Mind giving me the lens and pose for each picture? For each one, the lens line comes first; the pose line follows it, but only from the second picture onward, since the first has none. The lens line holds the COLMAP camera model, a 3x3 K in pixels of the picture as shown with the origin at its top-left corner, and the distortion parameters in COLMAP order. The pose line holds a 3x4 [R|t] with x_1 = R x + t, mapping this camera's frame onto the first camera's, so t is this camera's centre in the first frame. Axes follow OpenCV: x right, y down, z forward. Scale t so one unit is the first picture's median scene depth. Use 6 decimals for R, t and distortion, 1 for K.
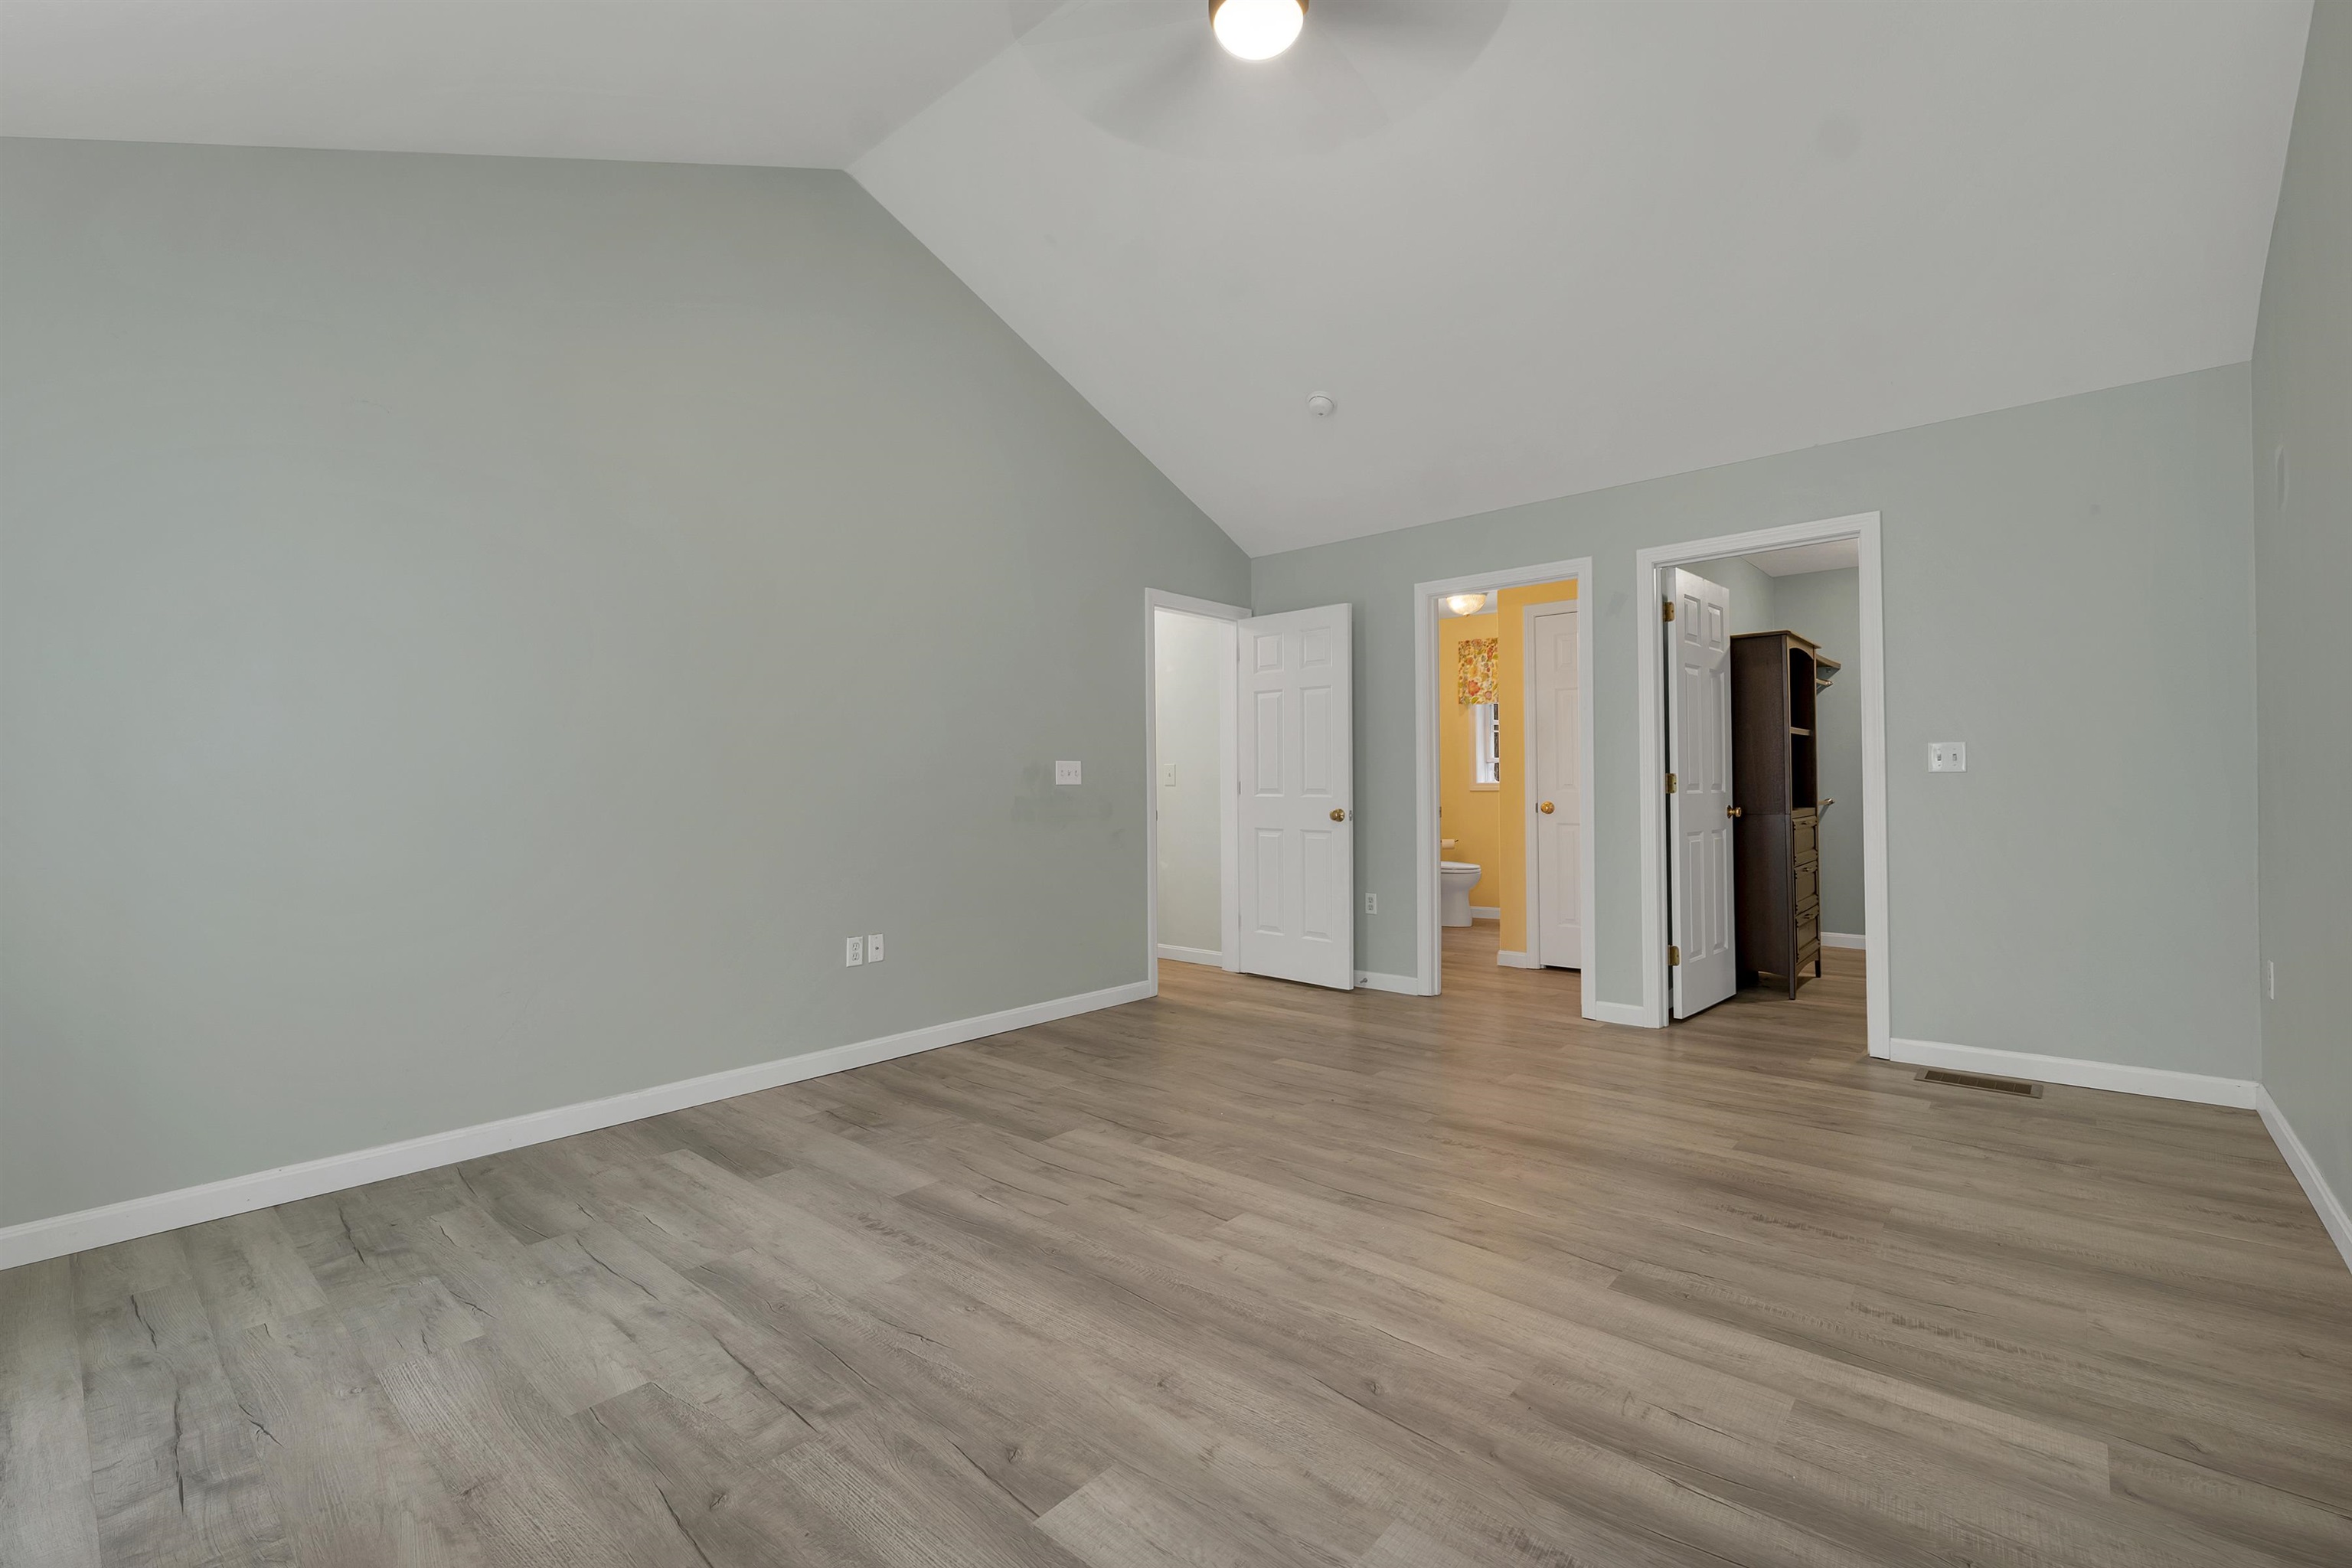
lens RADIAL K [[982.0, 0, 1178.8], [0, 982.0, 803.1], [0, 0, 1]] dist [0.001189, -0.000101]
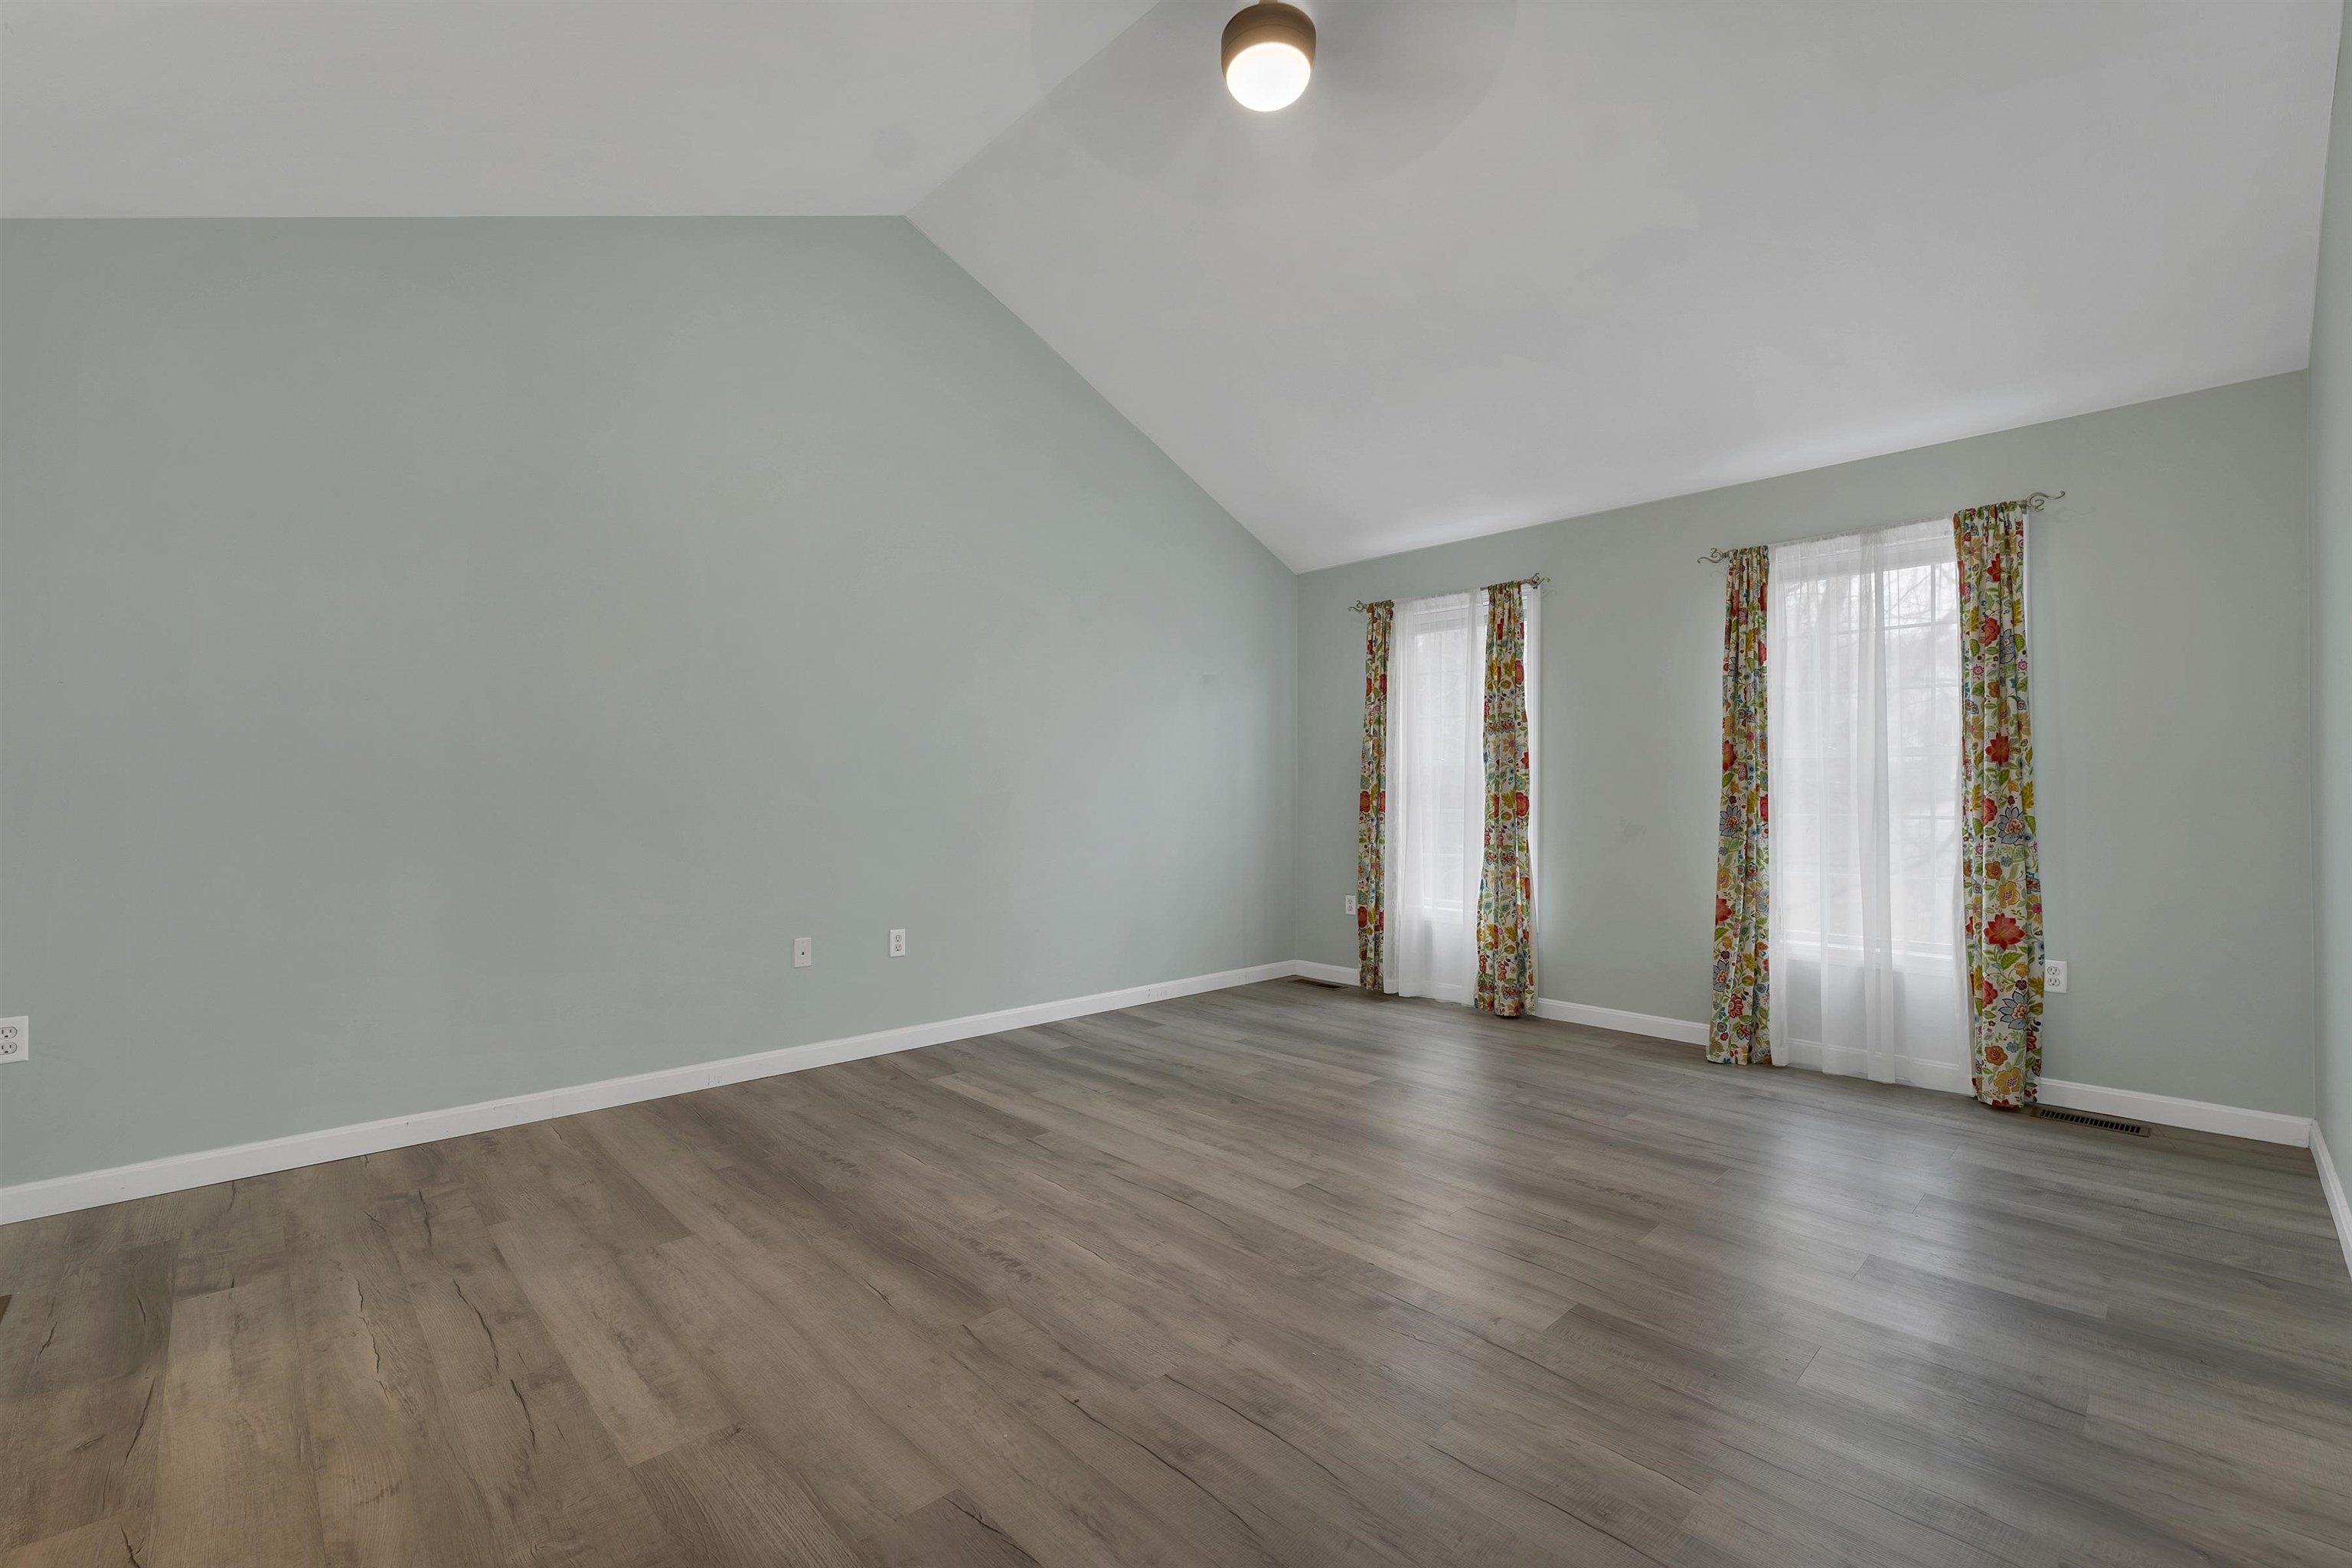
lens RADIAL K [[982.0, 0, 1178.8], [0, 982.0, 803.1], [0, 0, 1]] dist [0.001189, -0.000101]
pose [[-0.996391, 0.004982, 0.084731, 0.099619], [0.007070, 0.999678, 0.024361, -0.036645], [-0.084583, 0.024872, -0.996106, 2.153213]]
